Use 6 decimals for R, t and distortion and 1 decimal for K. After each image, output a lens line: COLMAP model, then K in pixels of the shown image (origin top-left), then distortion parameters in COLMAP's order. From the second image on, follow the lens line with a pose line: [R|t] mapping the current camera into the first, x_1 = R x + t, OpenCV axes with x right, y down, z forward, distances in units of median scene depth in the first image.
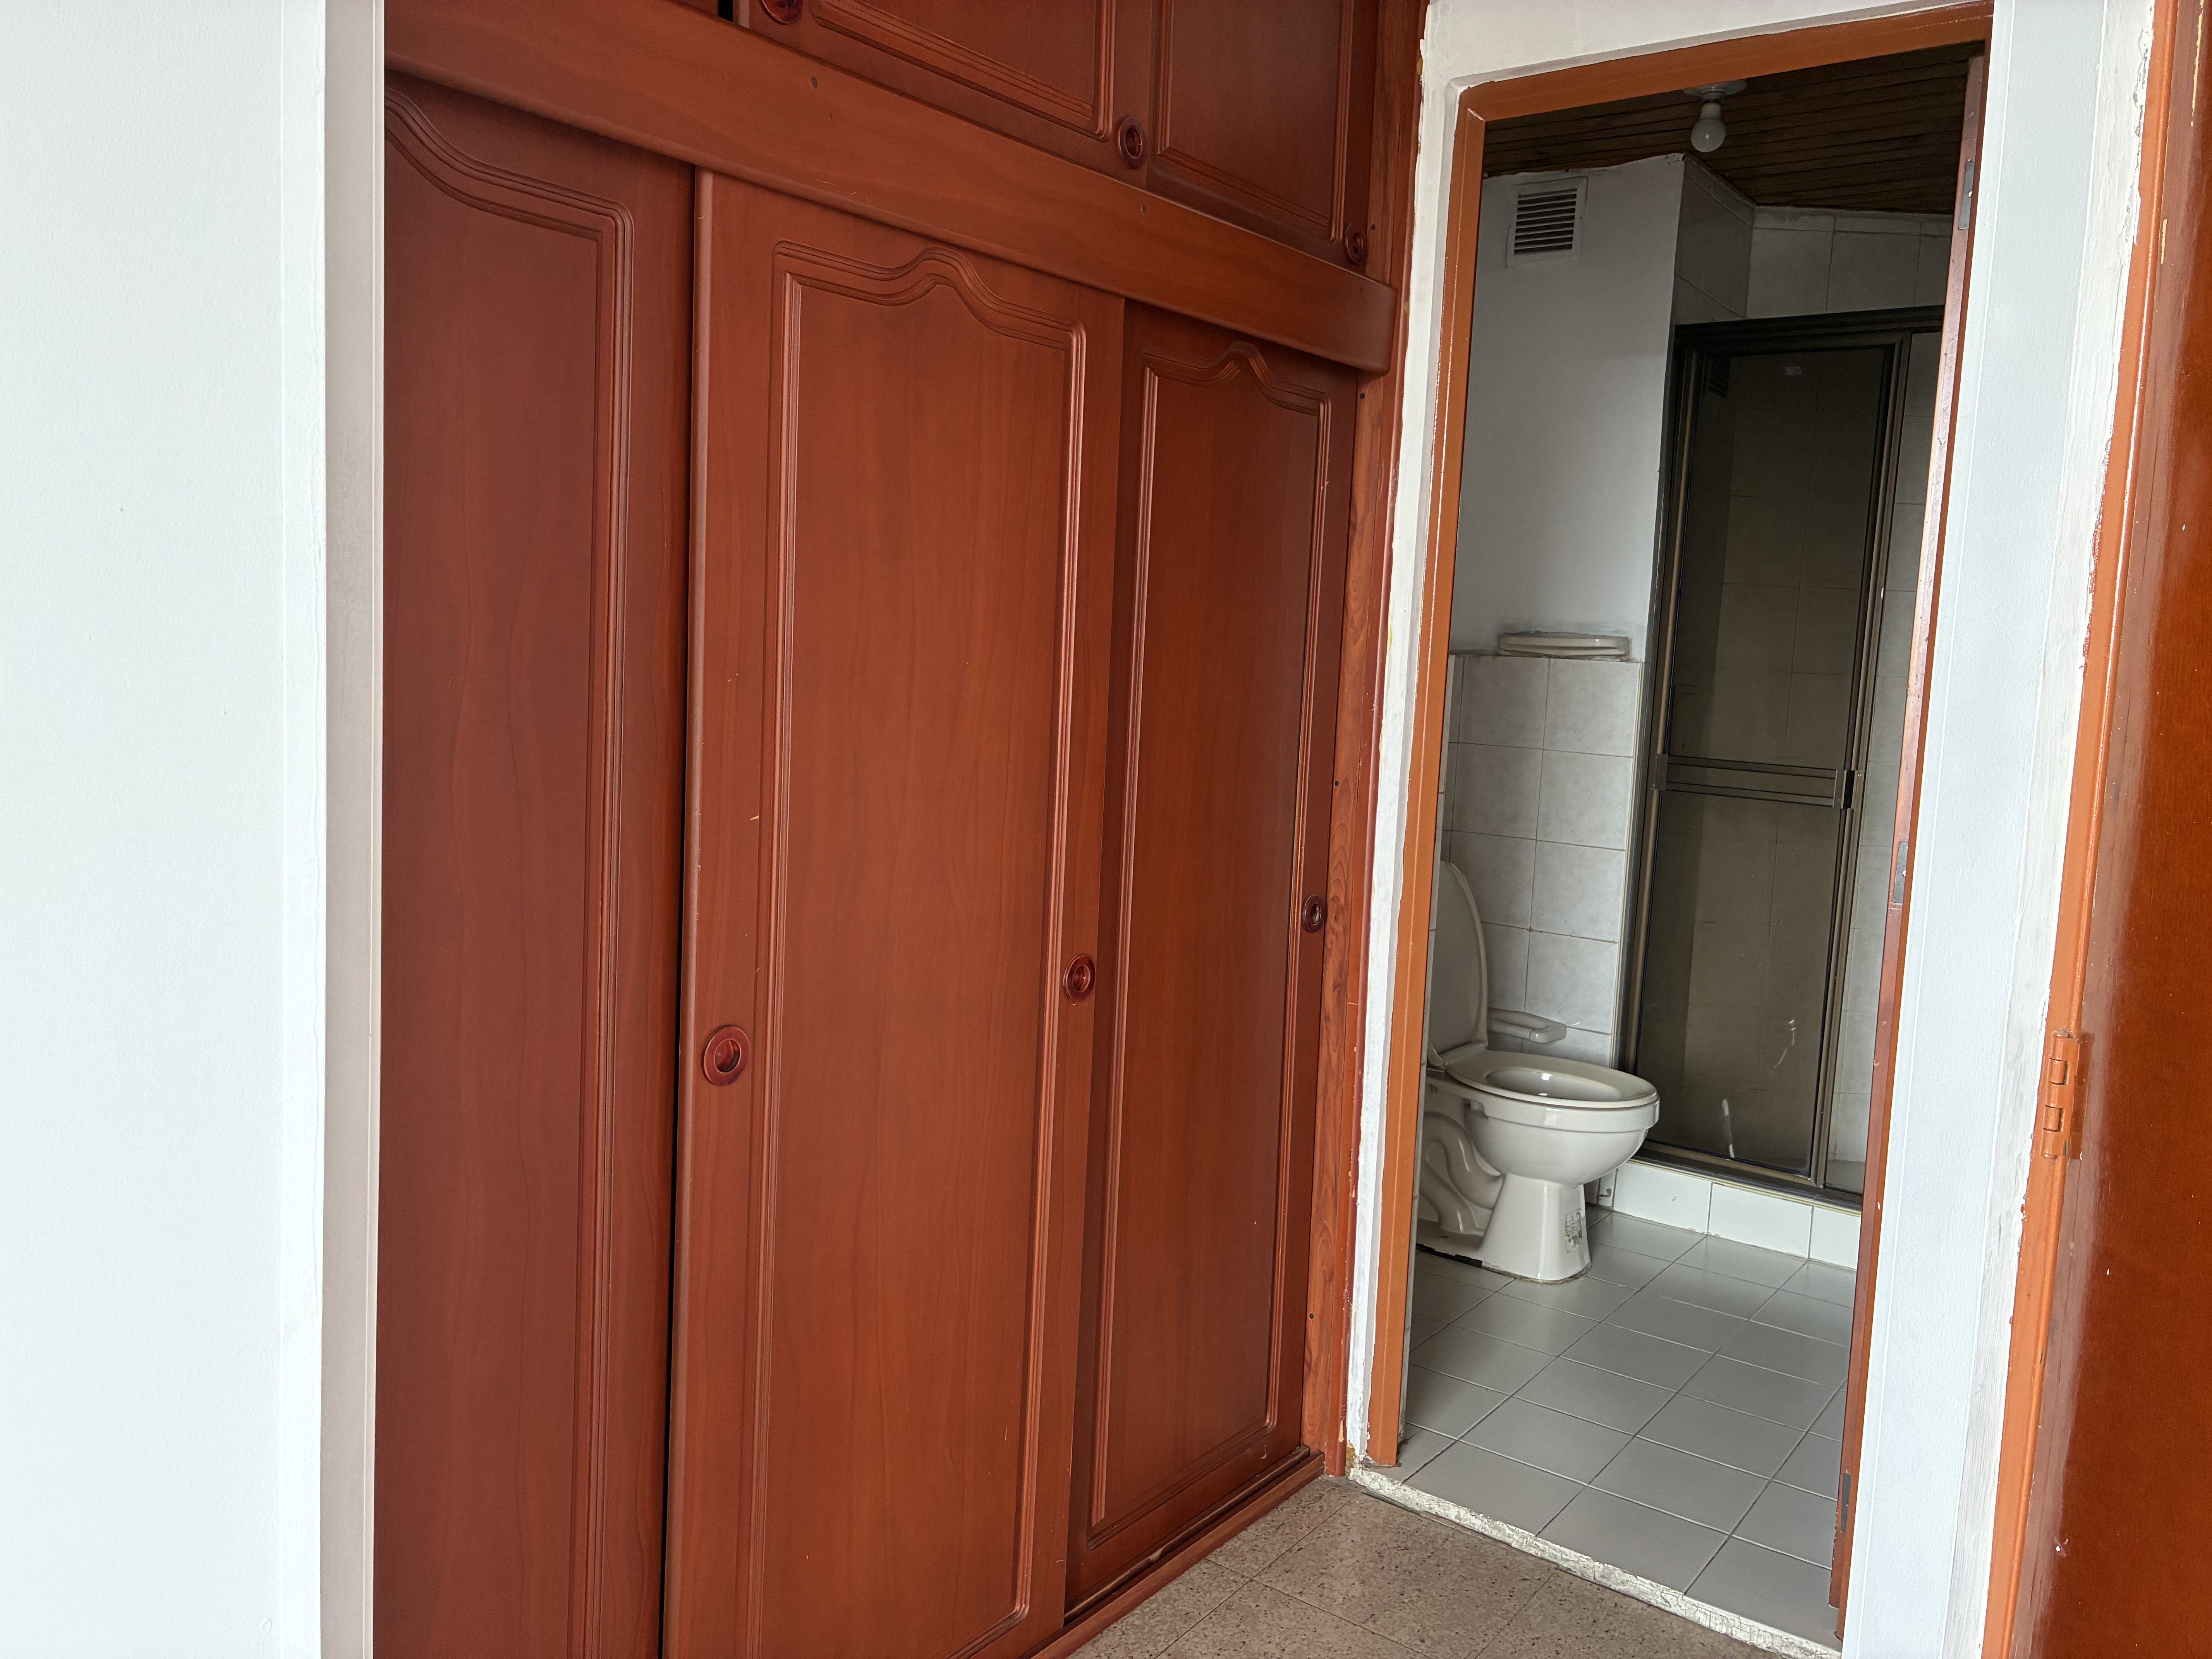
lens RADIAL K [[1685.2, 0, 1122.0], [0, 1685.2, 818.1], [0, 0, 1]] dist [0.050383, -0.051429]
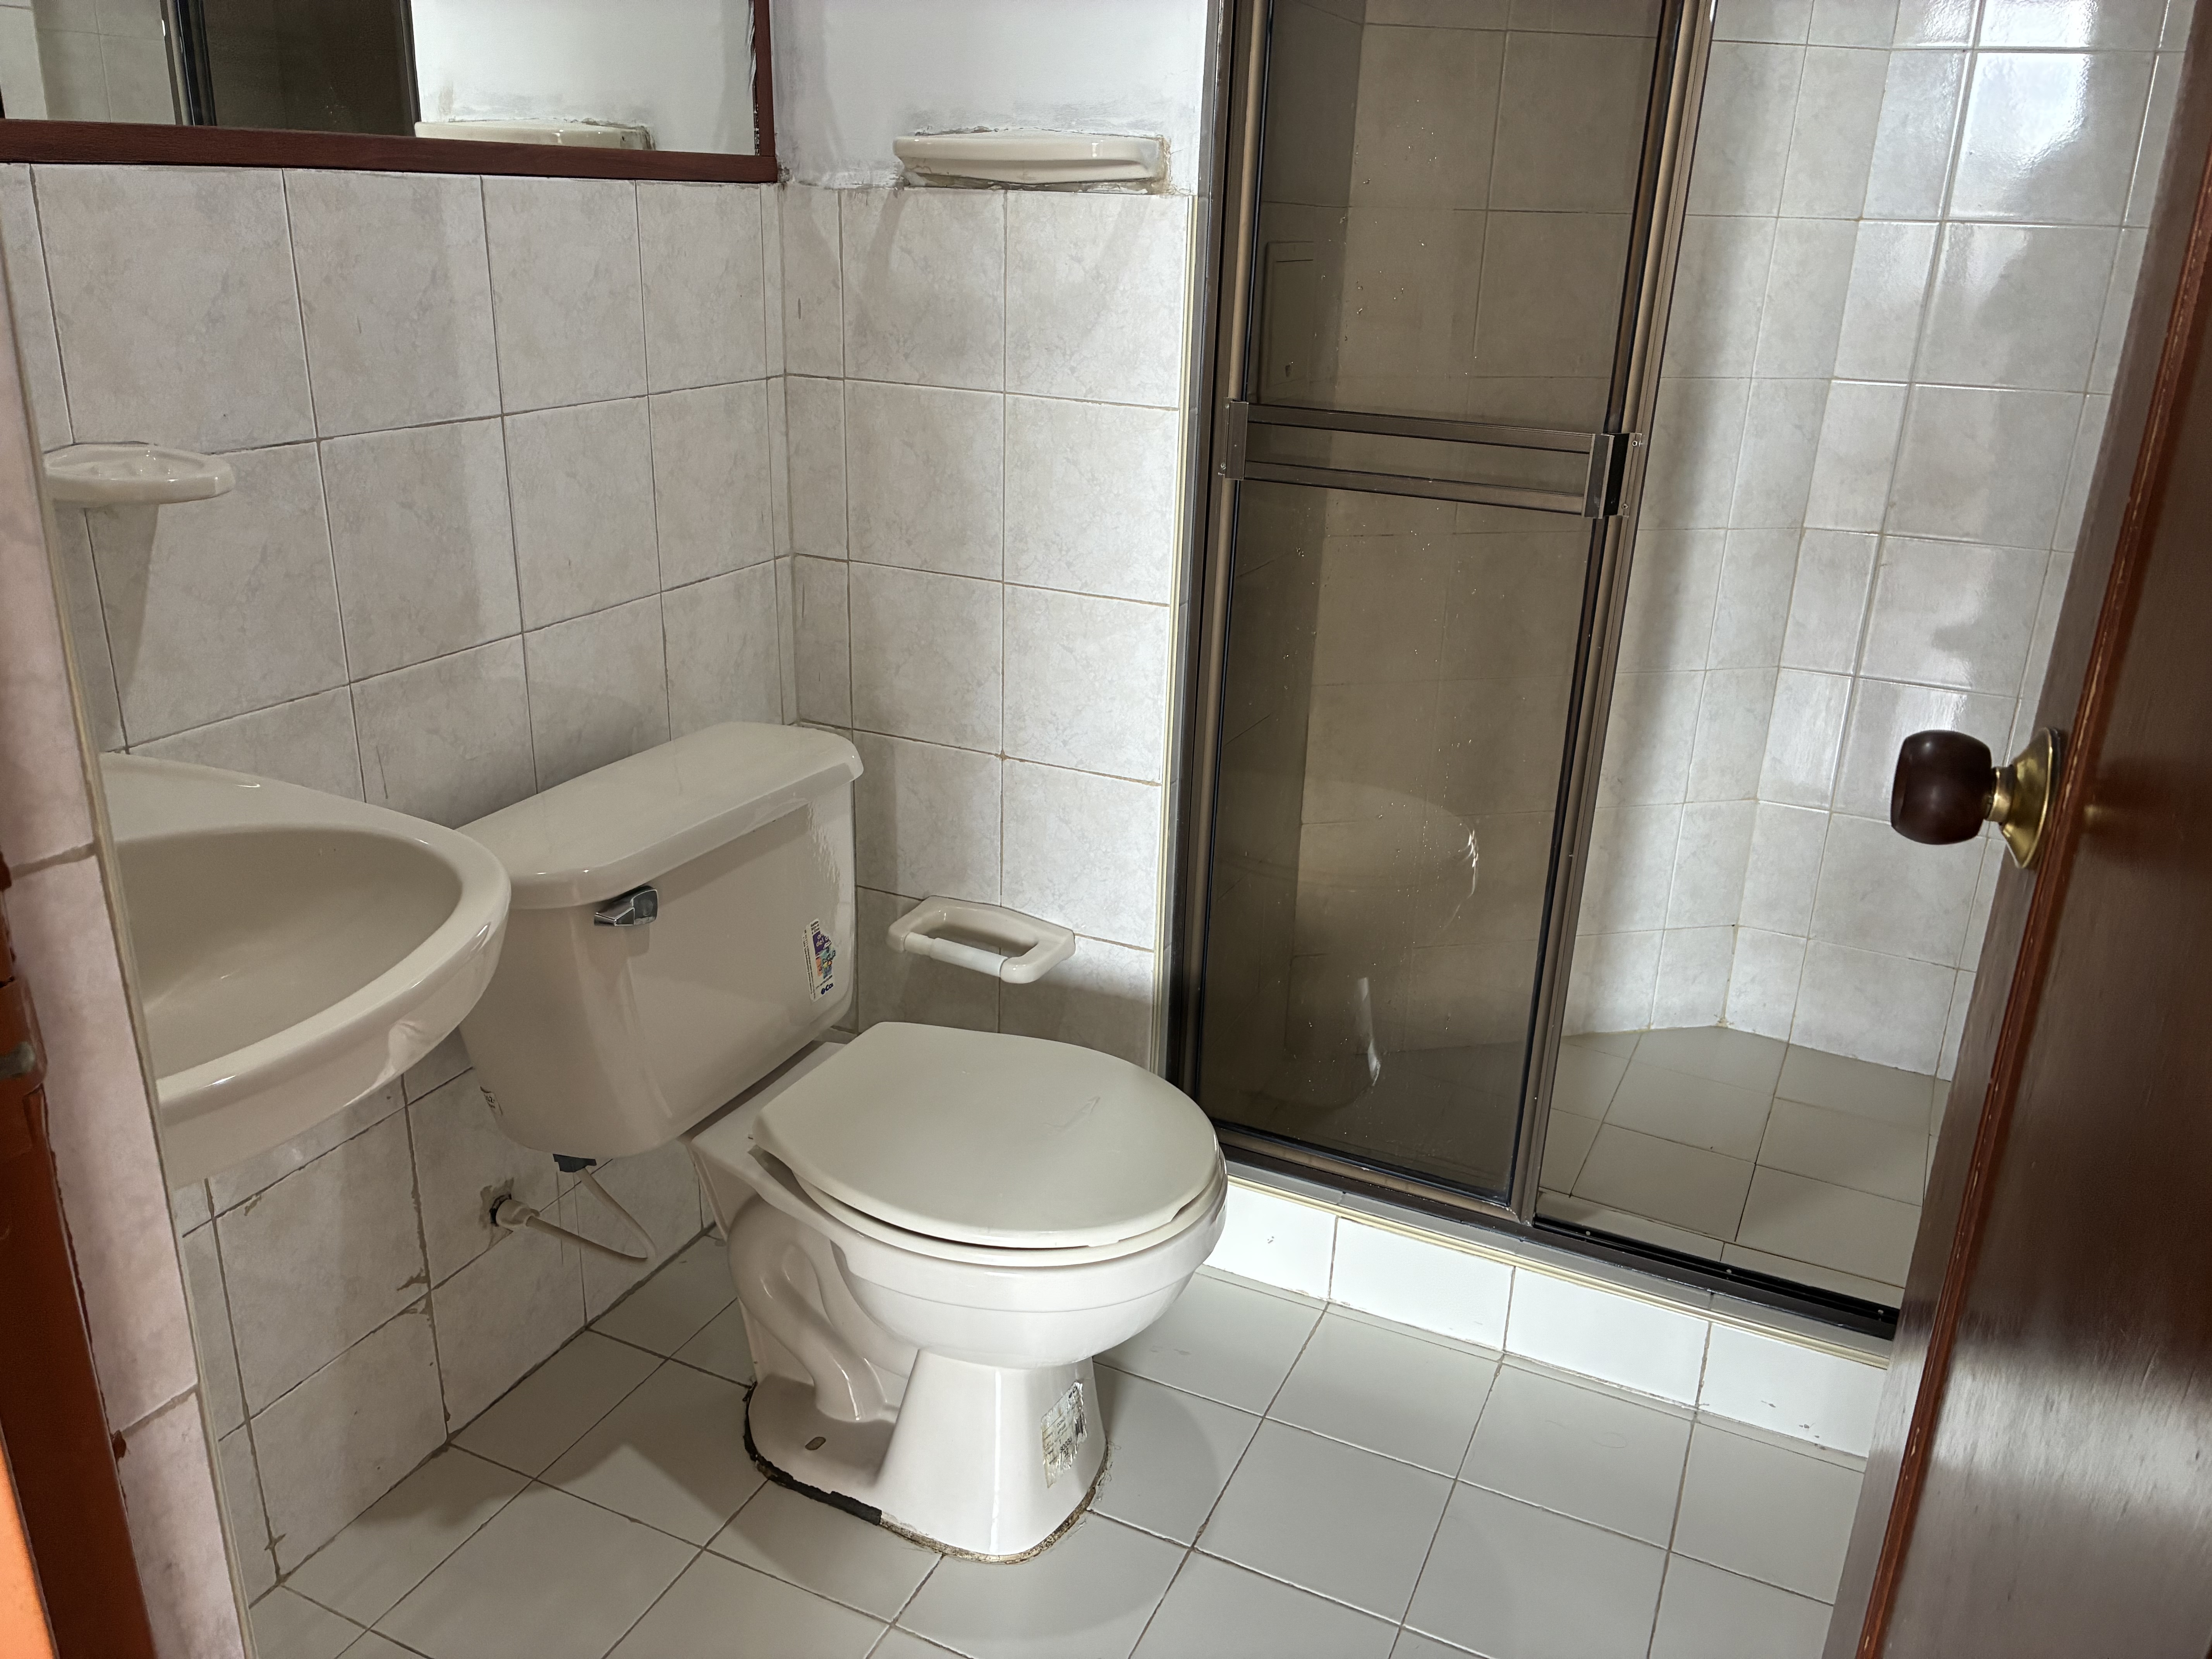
lens RADIAL K [[1685.2, 0, 1086.5], [0, 1685.2, 816.6], [0, 0, 1]] dist [0.050383, -0.051429]
pose [[0.983115, -0.081654, 0.163758, 0.190517], [0.038466, 0.967142, 0.251311, -0.045885], [-0.178898, -0.240769, 0.953953, 0.528439]]
